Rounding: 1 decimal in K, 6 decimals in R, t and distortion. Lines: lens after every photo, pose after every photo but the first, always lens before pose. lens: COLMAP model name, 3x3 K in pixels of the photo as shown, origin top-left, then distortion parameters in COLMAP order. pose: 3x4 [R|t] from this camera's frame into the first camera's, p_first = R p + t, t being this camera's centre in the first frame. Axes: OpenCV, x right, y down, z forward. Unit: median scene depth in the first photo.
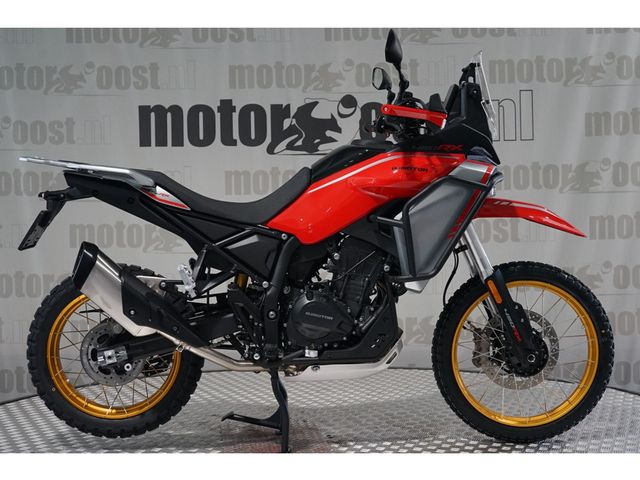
lens RADIAL K [[903.4, 0, 320.0], [0, 903.4, 240.0], [0, 0, 1]] dist [0.023702, 0.045708]
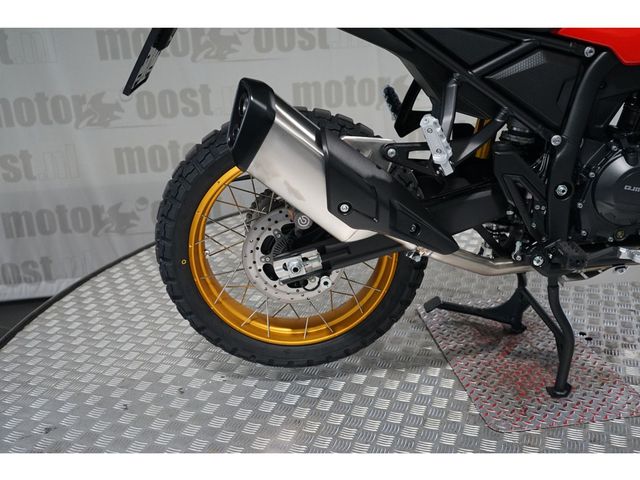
lens RADIAL K [[669.8, 0, 320.0], [0, 669.8, 240.0], [0, 0, 1]] dist [0.011403, 0.010461]
pose [[0.999378, -0.030531, -0.017664, -0.205479], [0.034506, 0.950060, 0.310153, -0.028449], [0.007312, -0.310569, 0.950523, 0.571612]]
